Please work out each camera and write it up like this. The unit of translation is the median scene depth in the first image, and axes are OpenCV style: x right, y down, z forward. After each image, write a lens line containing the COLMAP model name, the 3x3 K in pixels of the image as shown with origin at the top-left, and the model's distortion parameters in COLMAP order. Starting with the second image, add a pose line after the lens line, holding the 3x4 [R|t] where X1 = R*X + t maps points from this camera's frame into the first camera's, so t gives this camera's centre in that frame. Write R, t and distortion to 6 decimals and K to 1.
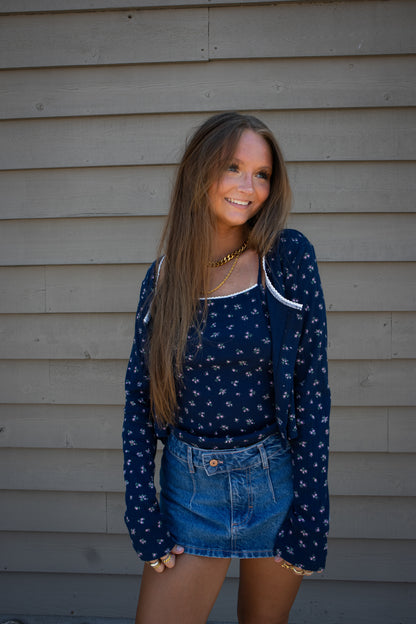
lens RADIAL K [[610.6, 0, 198.5], [0, 610.6, 321.4], [0, 0, 1]] dist [-0.089507, 0.162235]
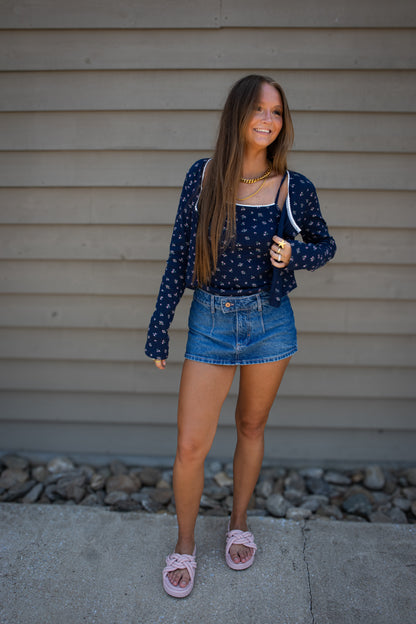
lens RADIAL K [[548.6, 0, 201.1], [0, 548.6, 312.2], [0, 0, 1]] dist [-0.069726, 0.109380]
pose [[0.999418, 0.015789, 0.030239, -0.049521], [-0.018618, 0.995237, 0.095690, 0.063272], [-0.028584, -0.096197, 0.994952, -0.212057]]
